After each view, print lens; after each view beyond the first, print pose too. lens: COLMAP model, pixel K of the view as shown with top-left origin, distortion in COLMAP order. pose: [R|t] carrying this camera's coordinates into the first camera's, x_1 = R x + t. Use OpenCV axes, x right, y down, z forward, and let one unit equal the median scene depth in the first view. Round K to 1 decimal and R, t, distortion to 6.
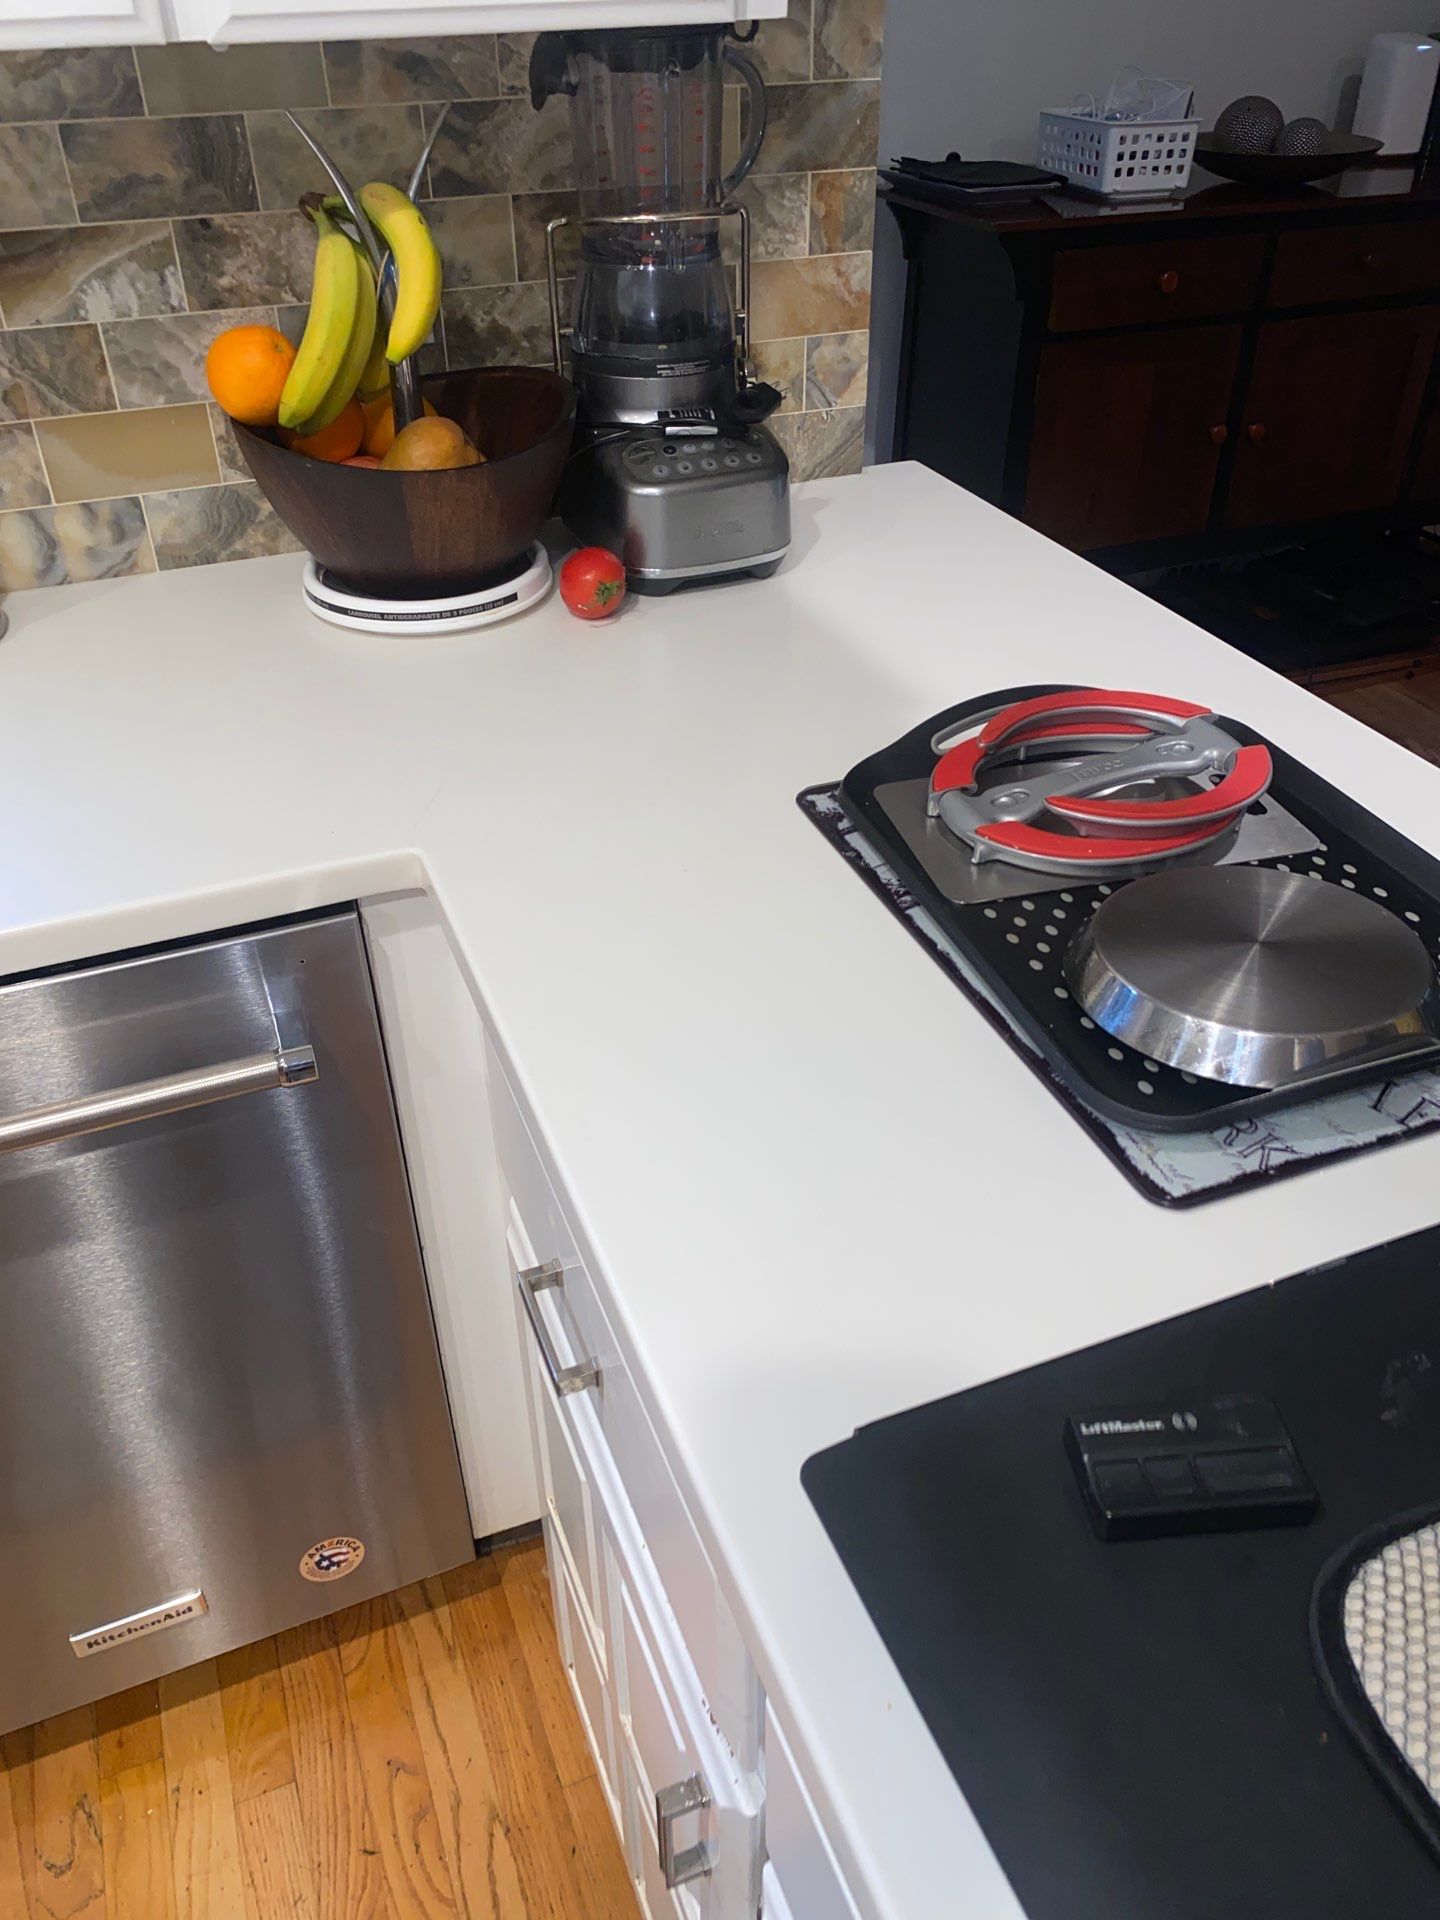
lens RADIAL K [[1470.3, 0, 705.7], [0, 1470.3, 950.2], [0, 0, 1]] dist [0.033775, -0.030387]
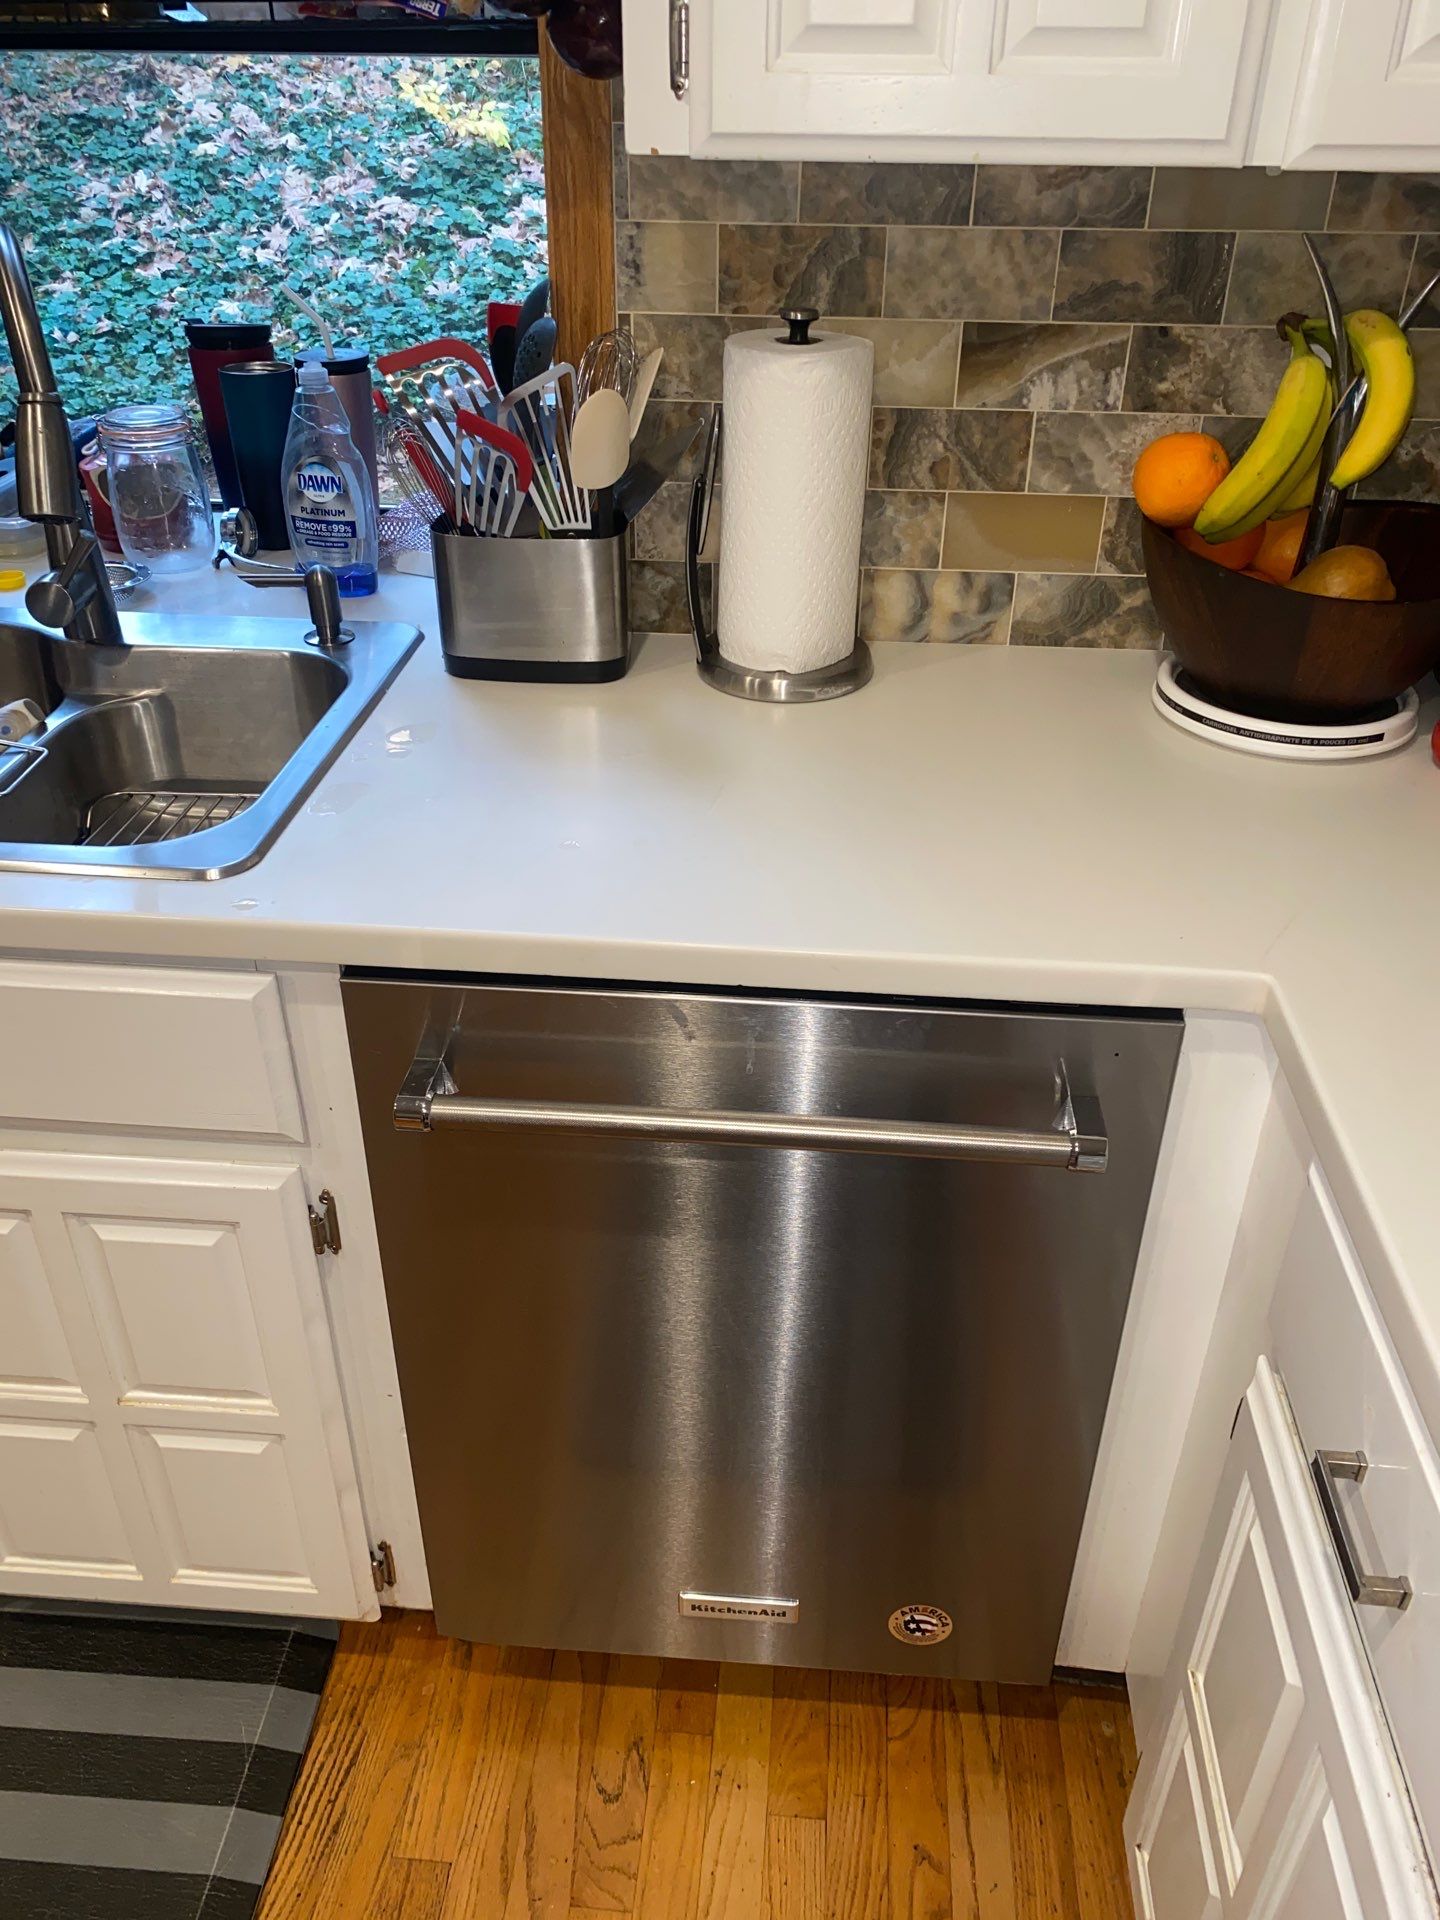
lens RADIAL K [[1470.3, 0, 715.1], [0, 1470.3, 953.1], [0, 0, 1]] dist [0.033775, -0.030387]
pose [[0.892856, 0.256702, -0.370017, -0.122984], [-0.275817, 0.961209, 0.001296, 0.011212], [0.355996, 0.100899, 0.929024, -0.026435]]
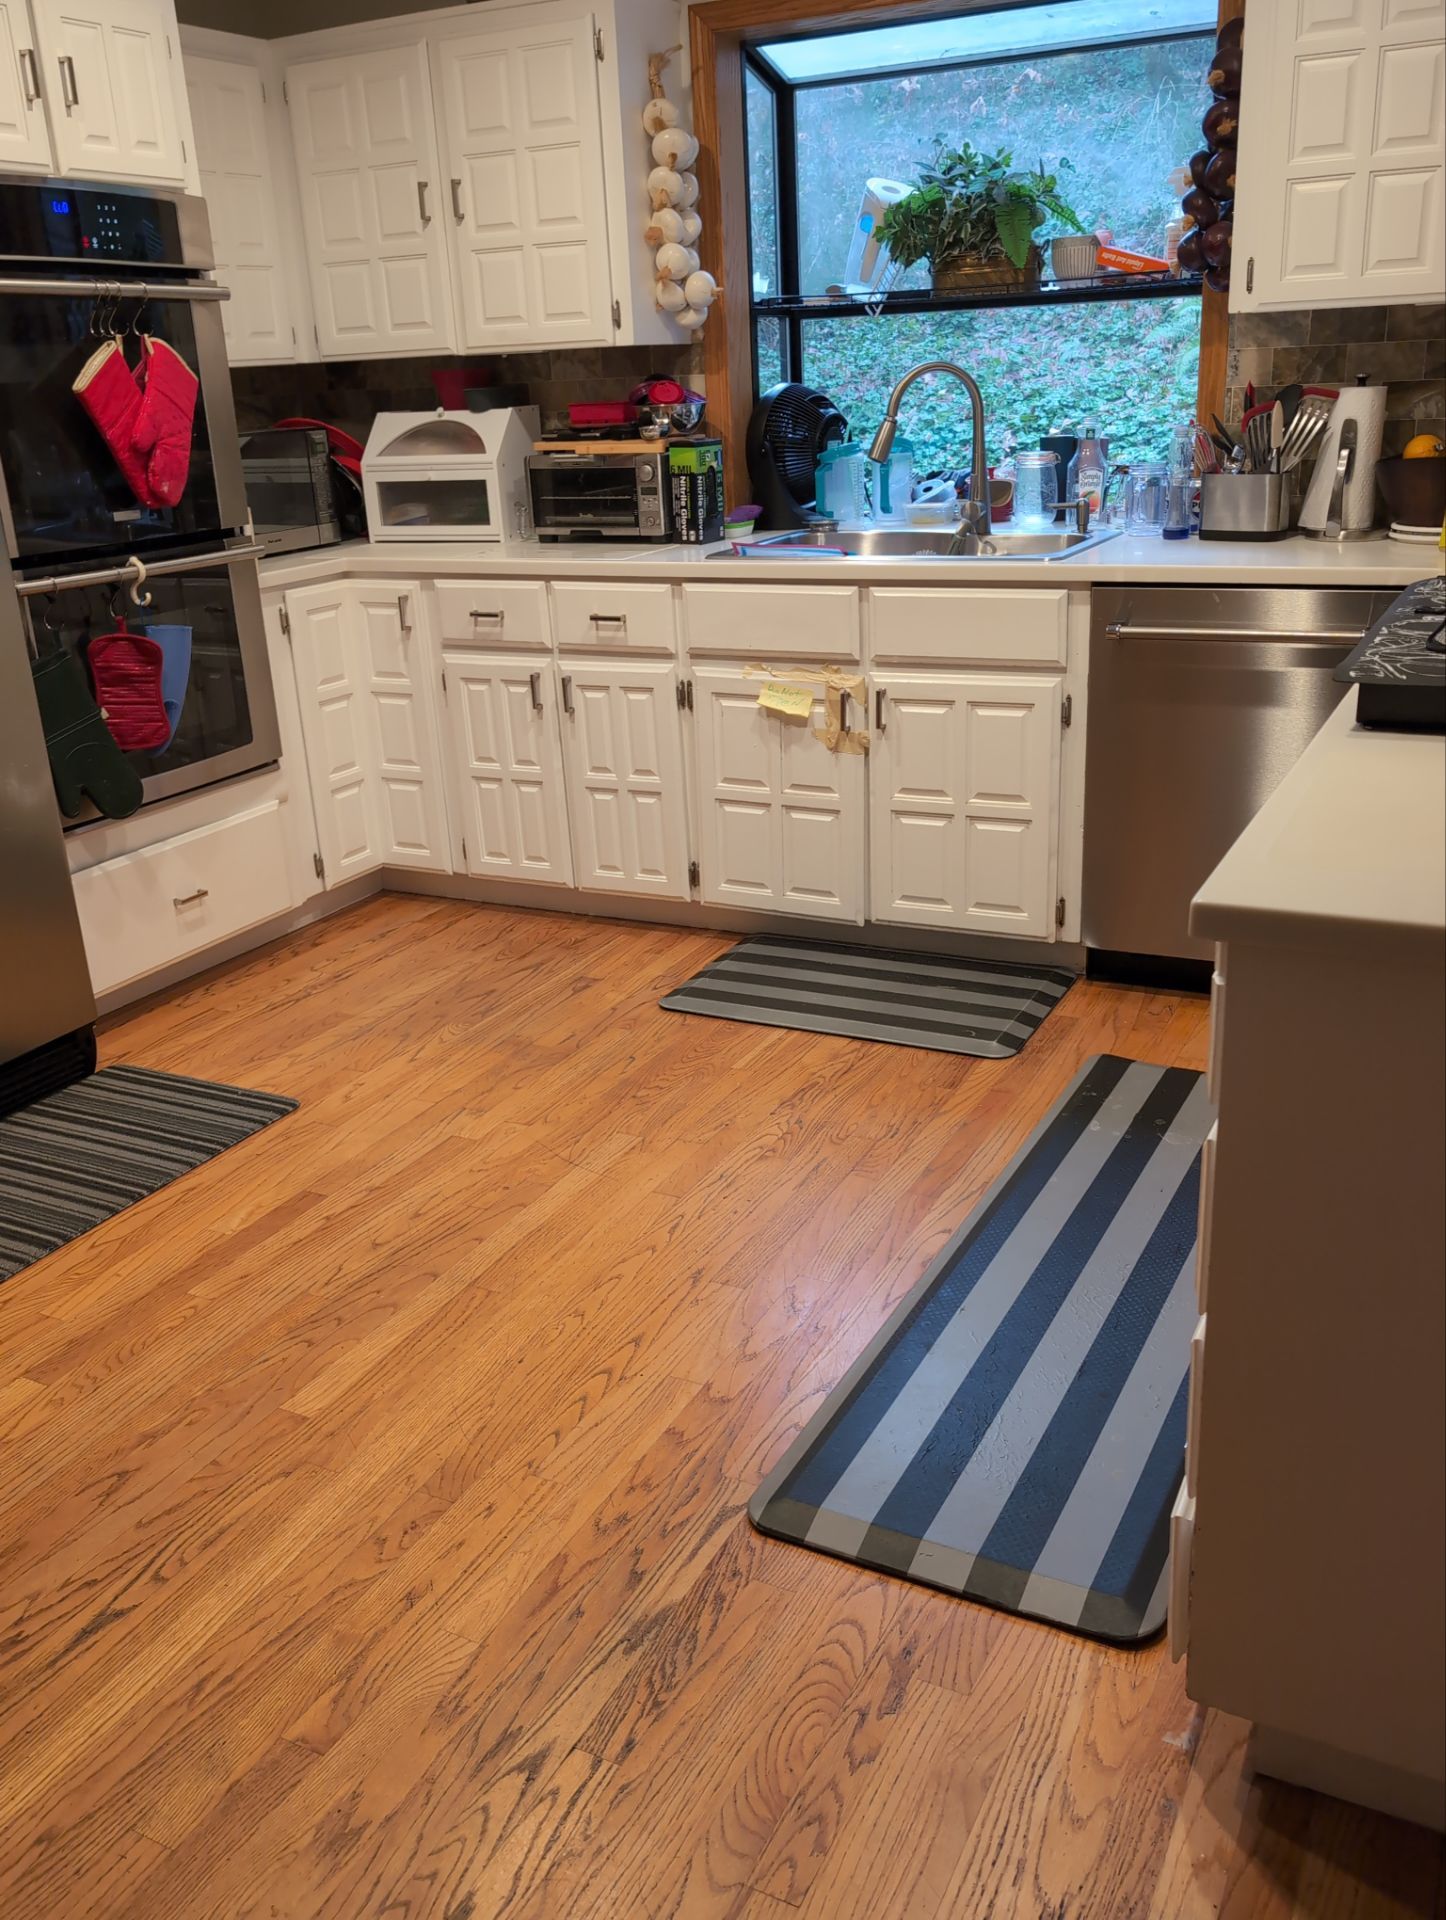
lens RADIAL K [[1605.9, 0, 719.5], [0, 1605.9, 965.9], [0, 0, 1]] dist [-0.014712, 0.000804]
pose [[0.652830, 0.251984, -0.714365, 0.900878], [-0.398811, 0.916102, -0.041313, 0.919968], [0.644021, 0.311867, 0.698553, -1.219679]]
